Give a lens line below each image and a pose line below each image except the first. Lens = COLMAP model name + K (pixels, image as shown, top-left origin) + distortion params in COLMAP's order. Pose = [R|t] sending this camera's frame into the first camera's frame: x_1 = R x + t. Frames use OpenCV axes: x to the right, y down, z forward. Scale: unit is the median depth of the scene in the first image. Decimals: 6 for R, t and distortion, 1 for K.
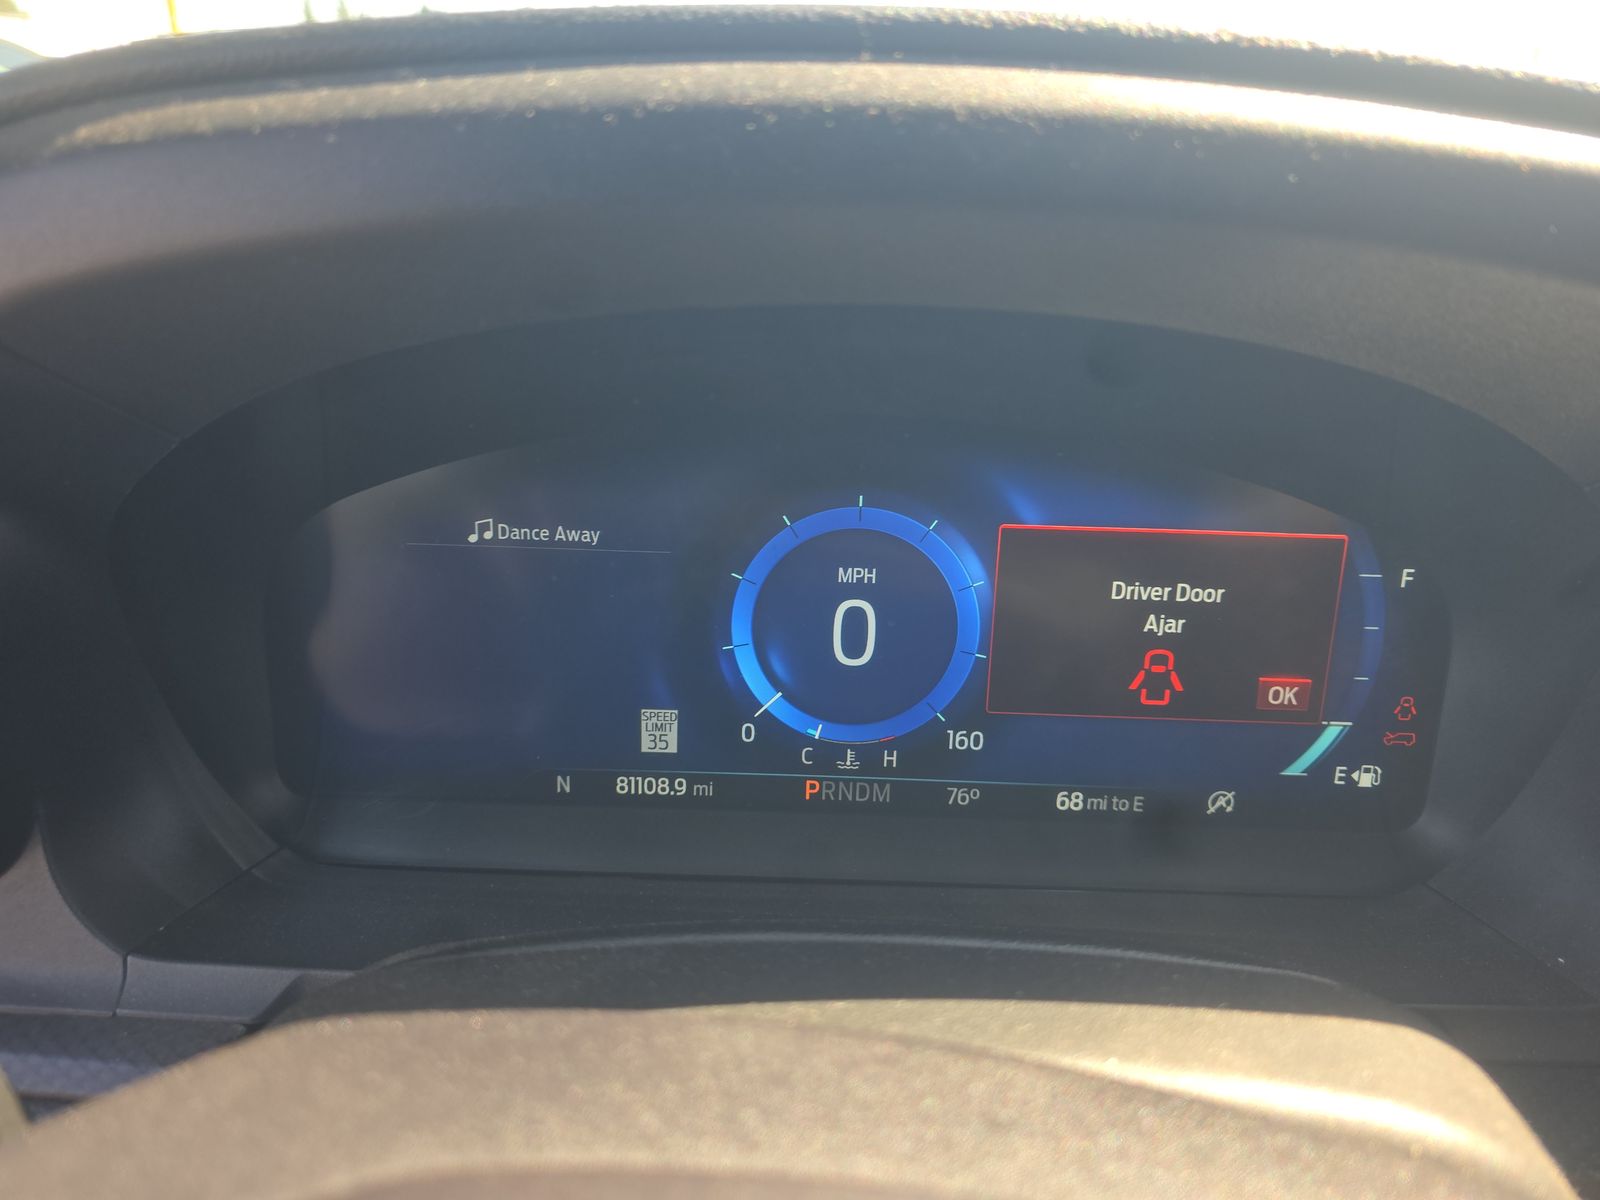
lens RADIAL K [[1093.5, 0, 805.6], [0, 1093.5, 602.6], [0, 0, 1]] dist [0.036730, -0.033991]
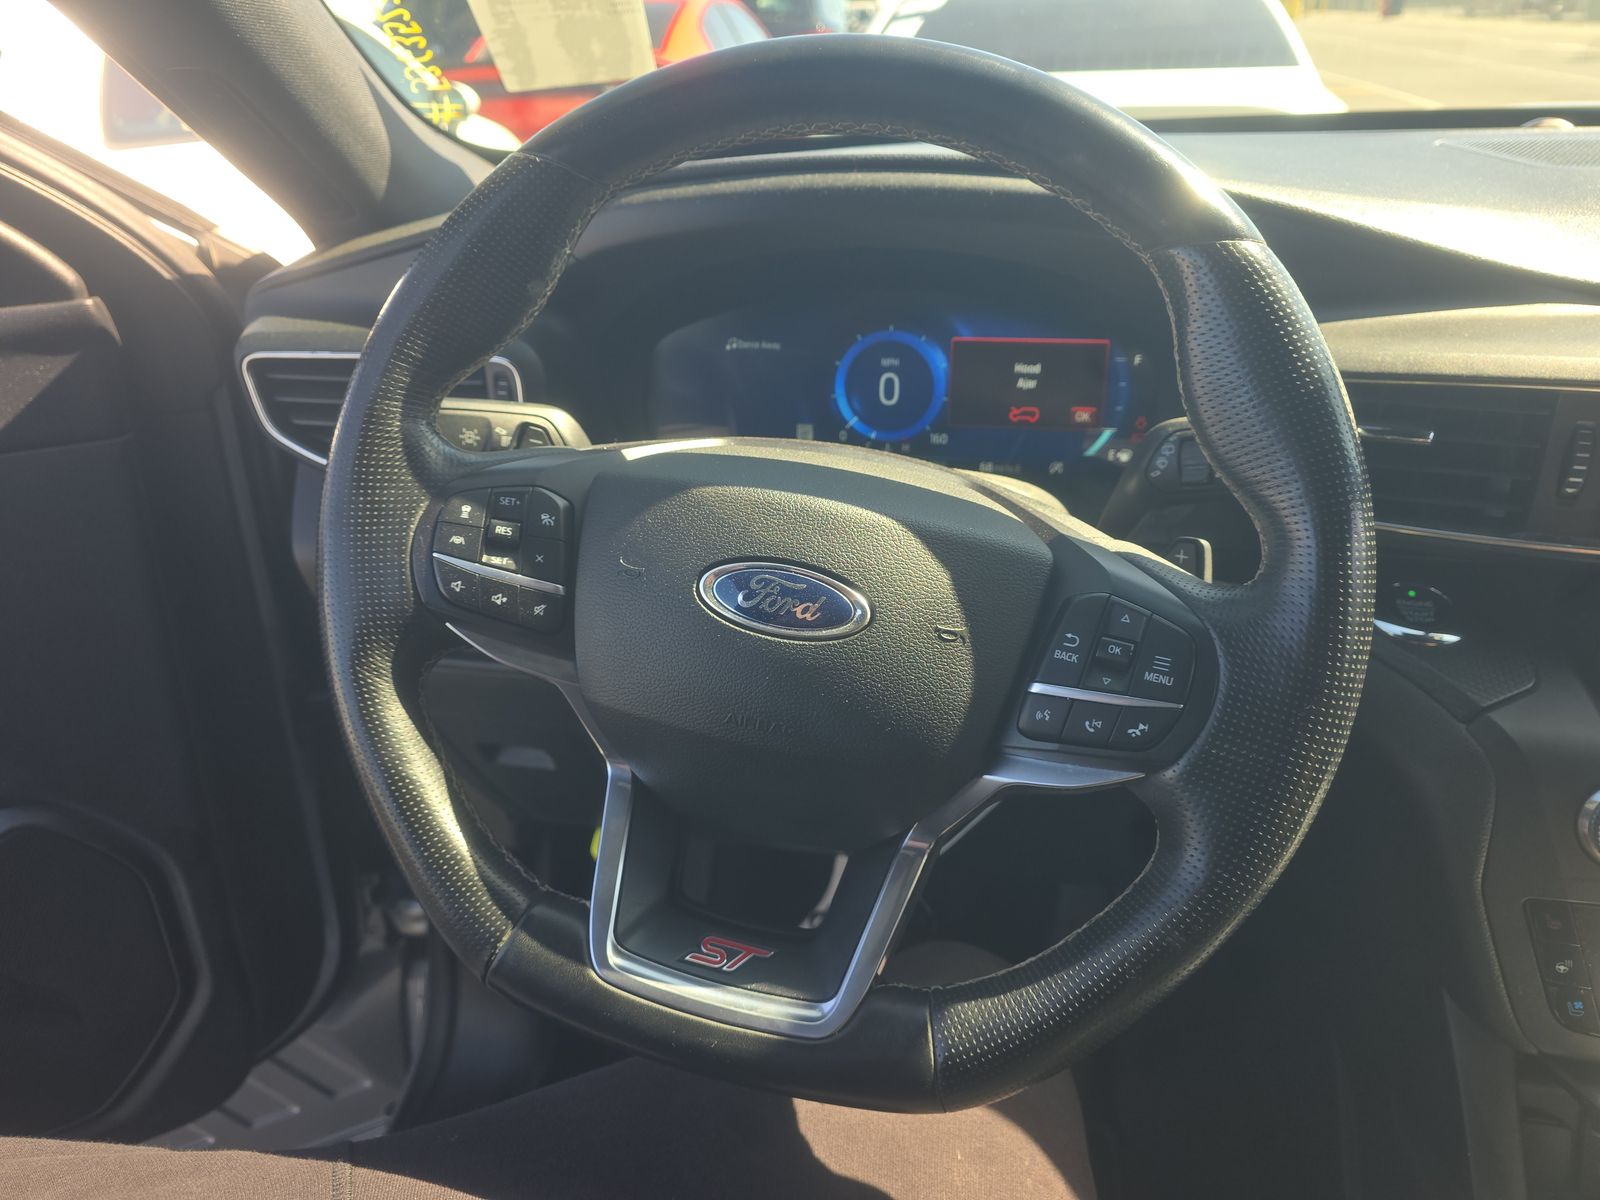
lens RADIAL K [[1093.5, 0, 792.7], [0, 1093.5, 600.7], [0, 0, 1]] dist [0.036730, -0.033991]
pose [[0.979779, 0.033803, -0.197205, 0.317225], [-0.019430, 0.997041, 0.074369, 0.306341], [0.199135, -0.069033, 0.977537, -1.315506]]
